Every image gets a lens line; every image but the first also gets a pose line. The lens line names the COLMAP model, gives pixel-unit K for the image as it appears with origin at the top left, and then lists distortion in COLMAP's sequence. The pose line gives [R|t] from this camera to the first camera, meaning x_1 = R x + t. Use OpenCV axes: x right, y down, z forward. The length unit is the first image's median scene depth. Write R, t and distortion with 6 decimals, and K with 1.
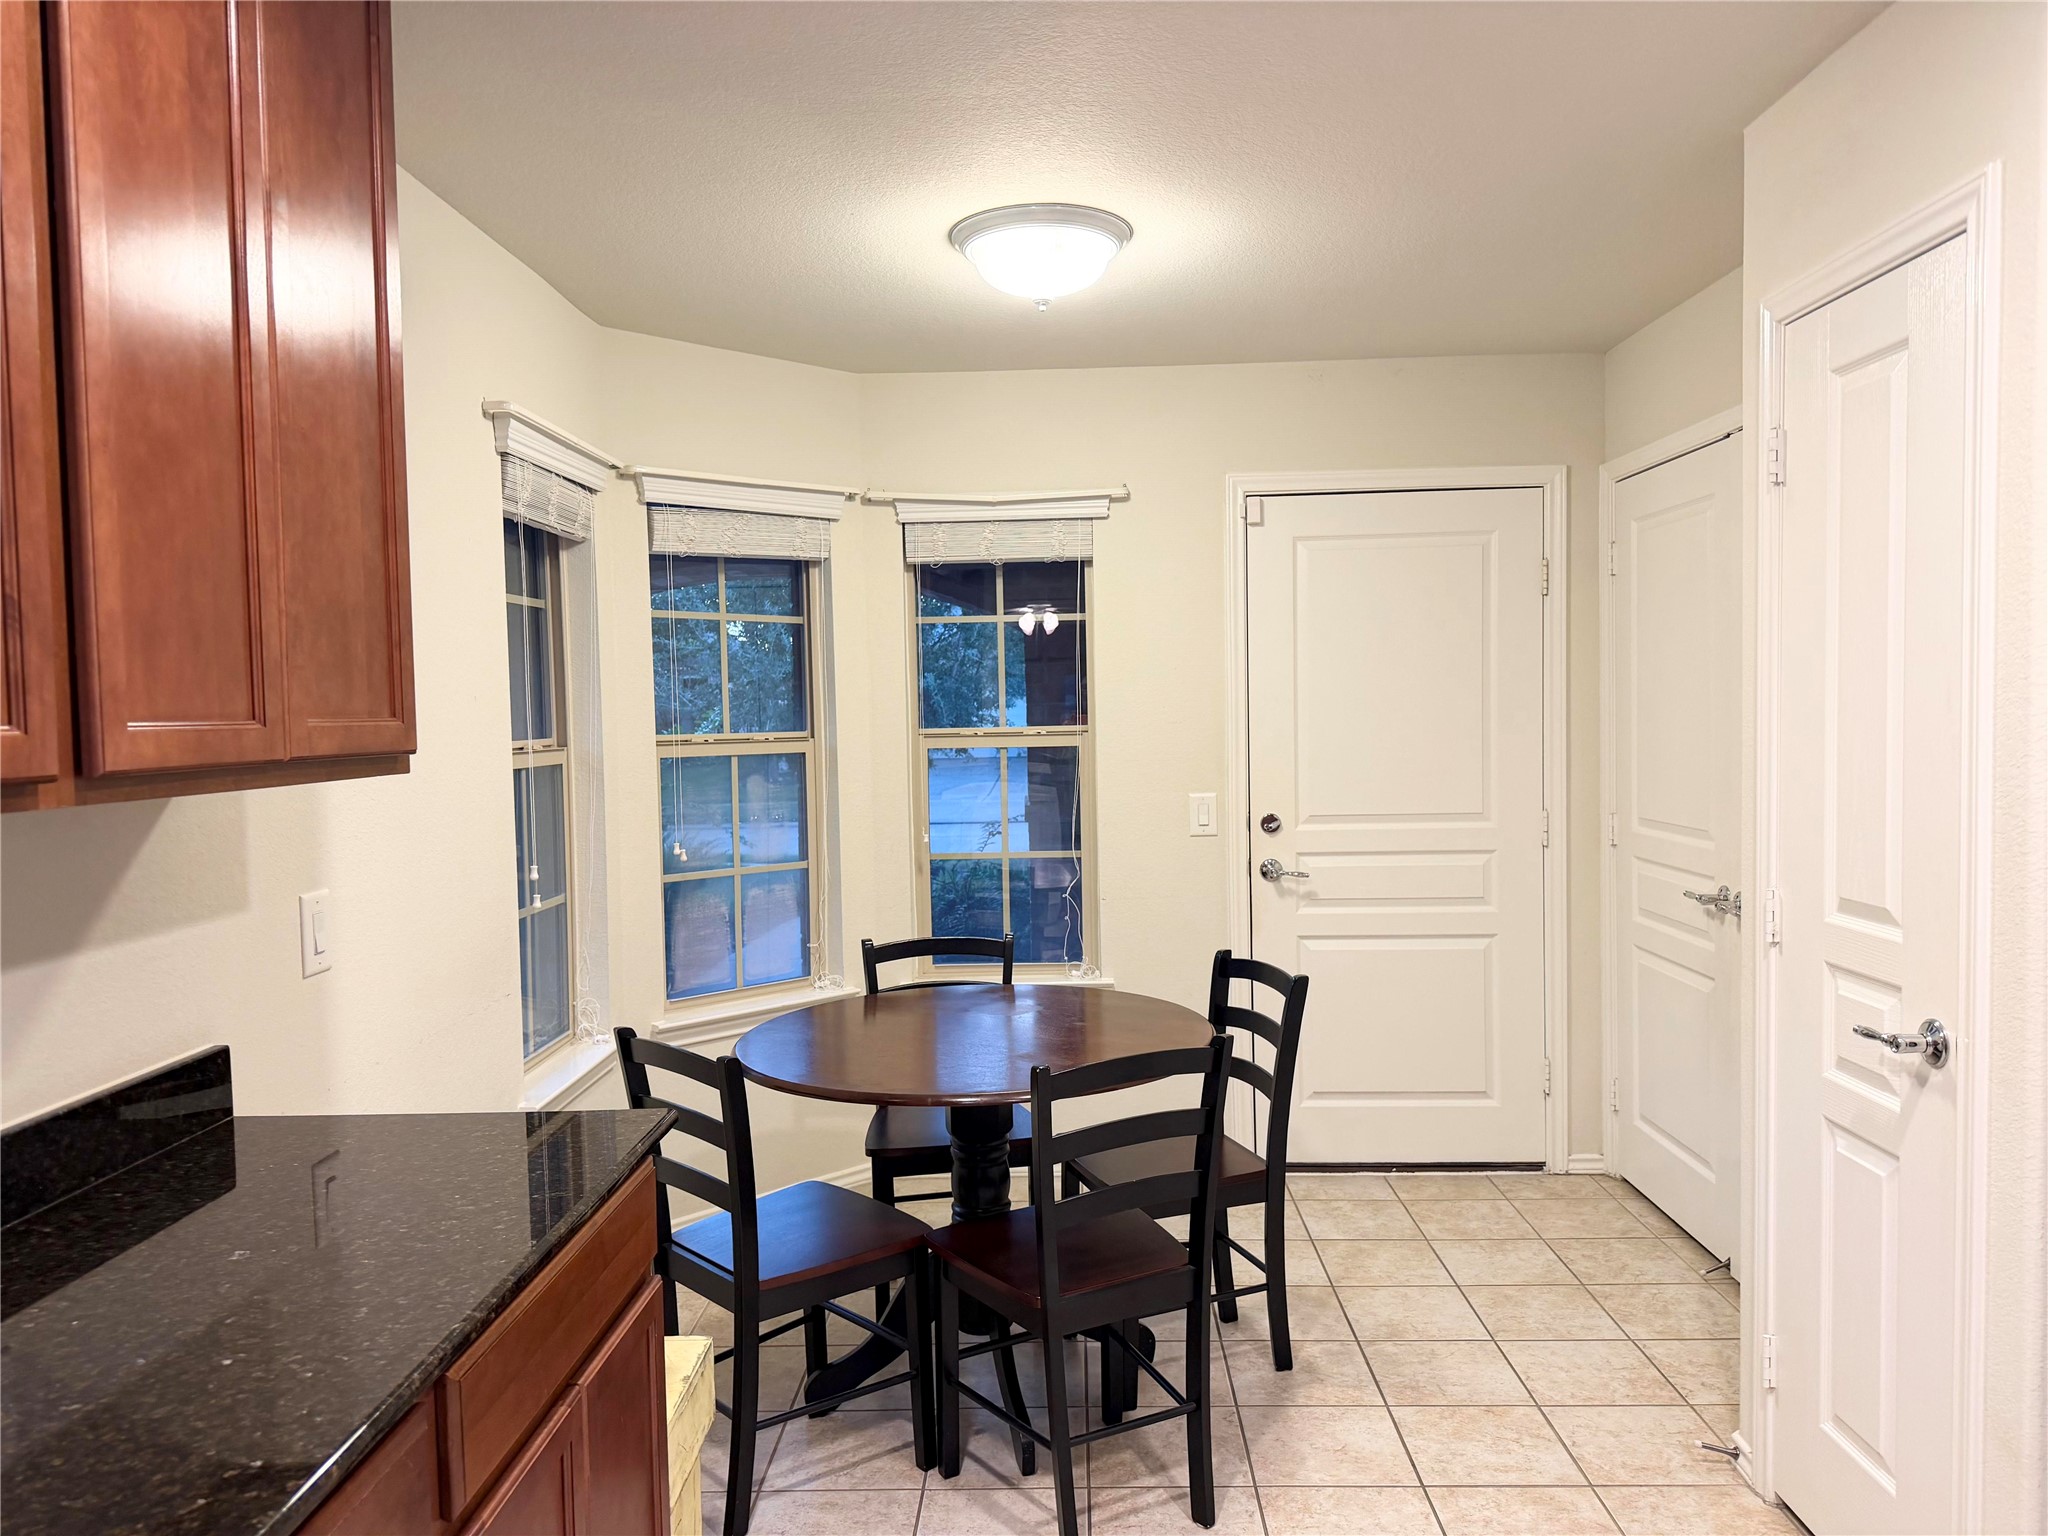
lens RADIAL K [[1448.4, 0, 1039.3], [0, 1448.4, 764.6], [0, 0, 1]] dist [0.057745, -0.063399]
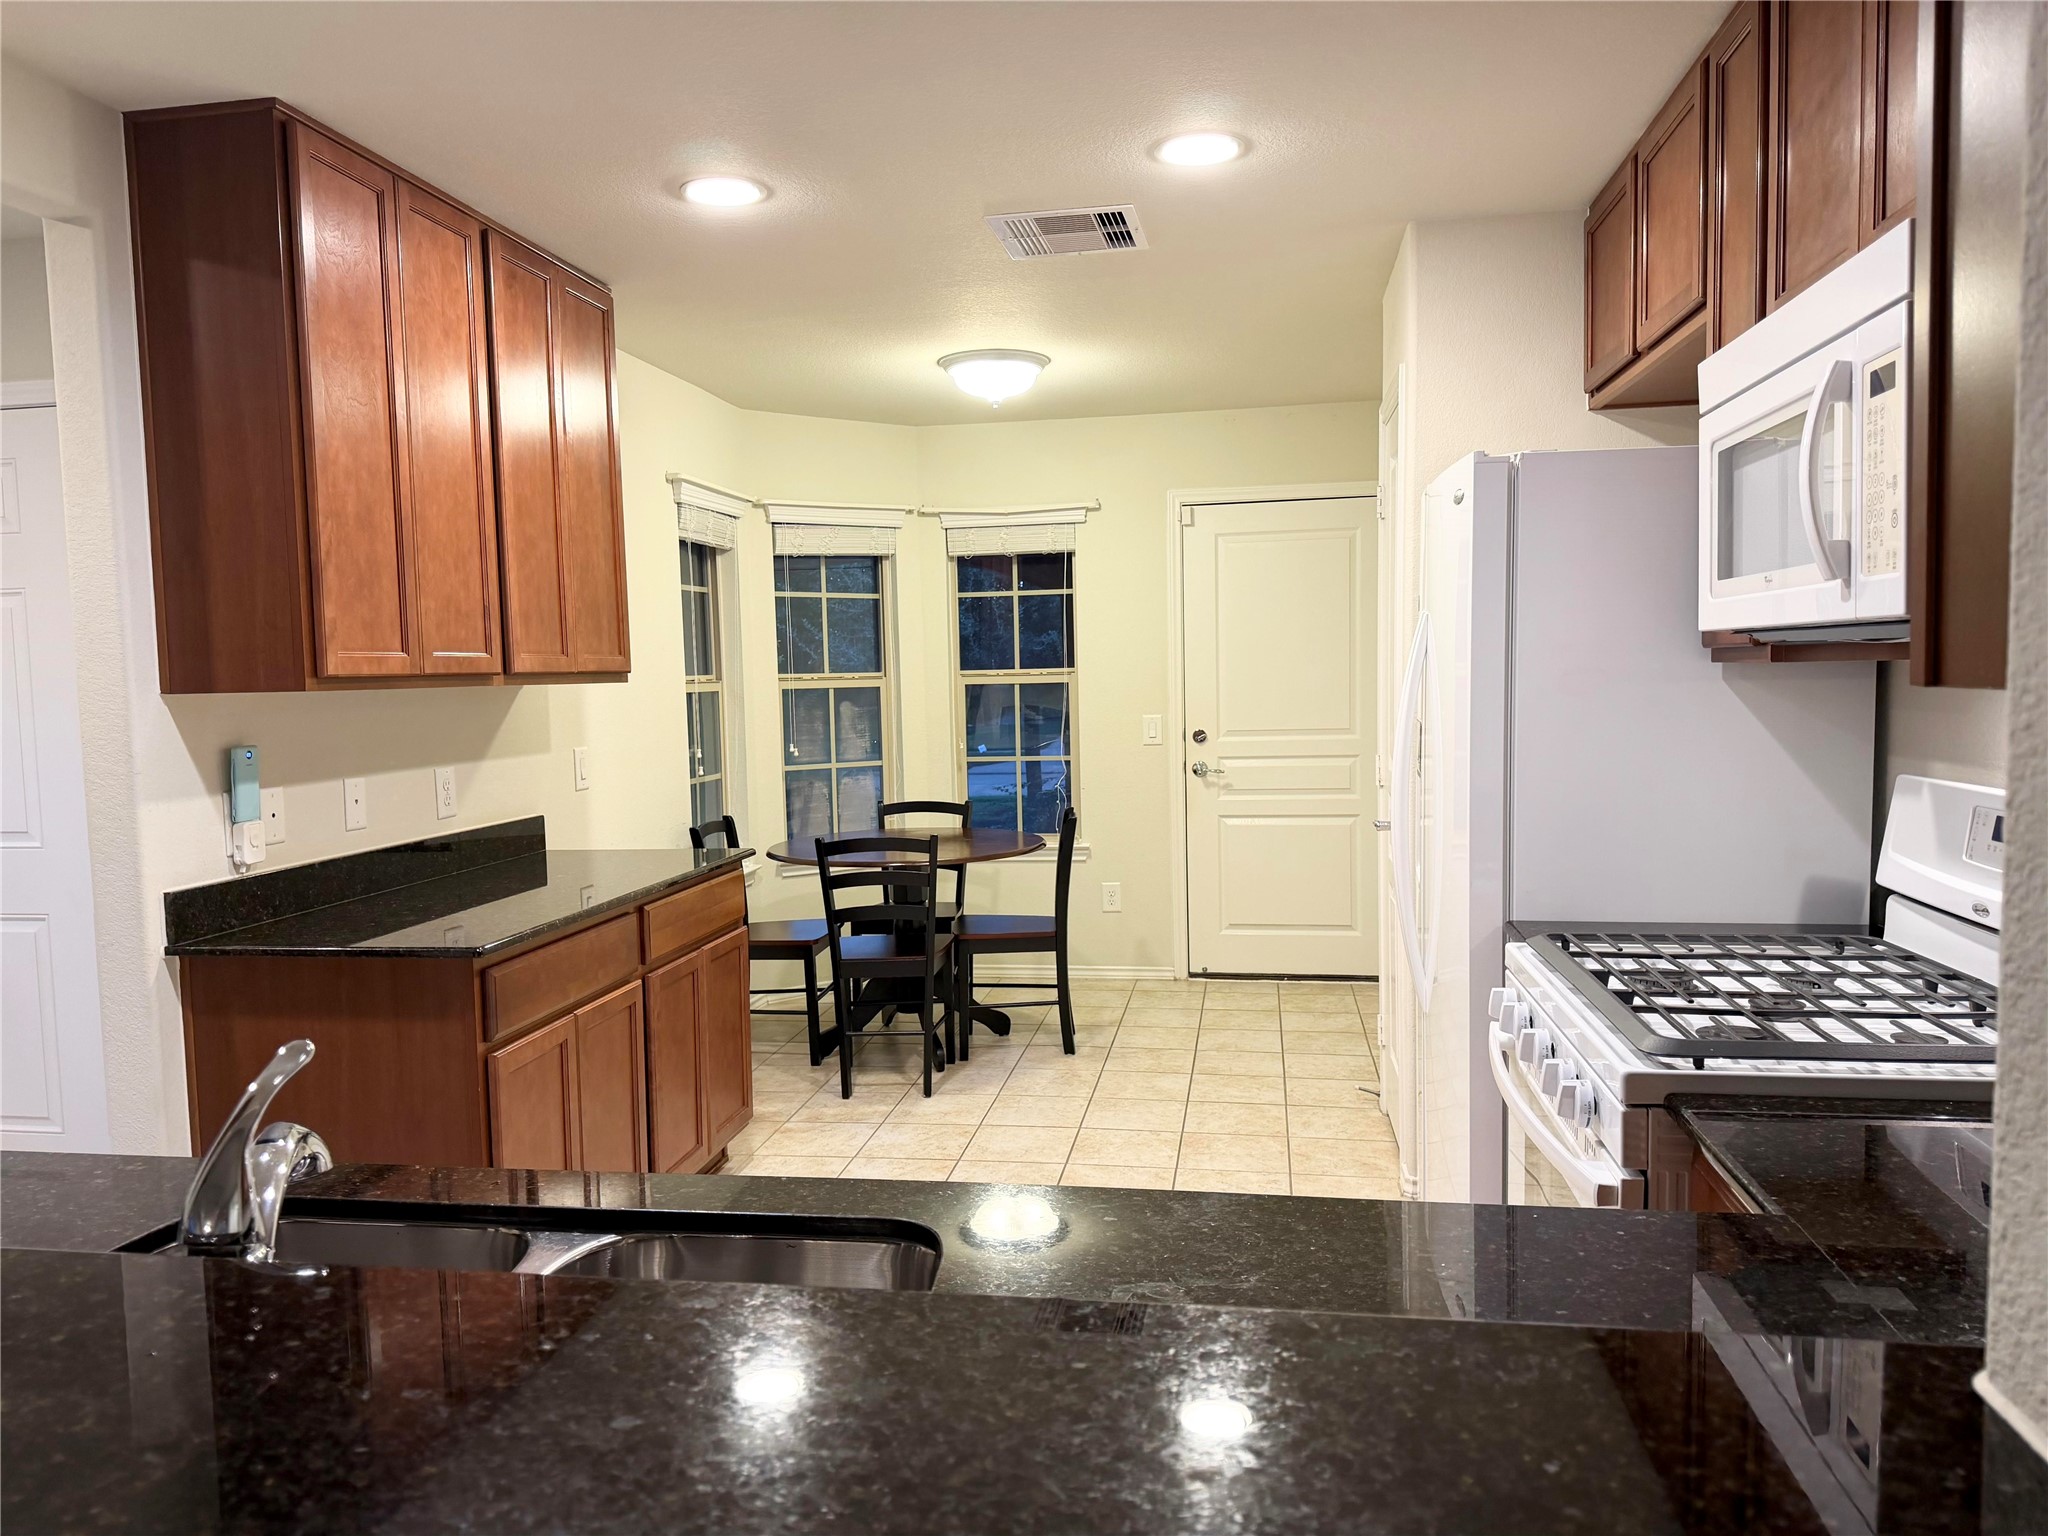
lens RADIAL K [[1448.4, 0, 1018.4], [0, 1448.4, 764.4], [0, 0, 1]] dist [0.057745, -0.063399]
pose [[0.989768, 0.005919, -0.142565, 0.629491], [-0.001895, 0.999596, 0.028347, 0.095498], [0.142676, -0.027787, 0.989379, -1.467886]]
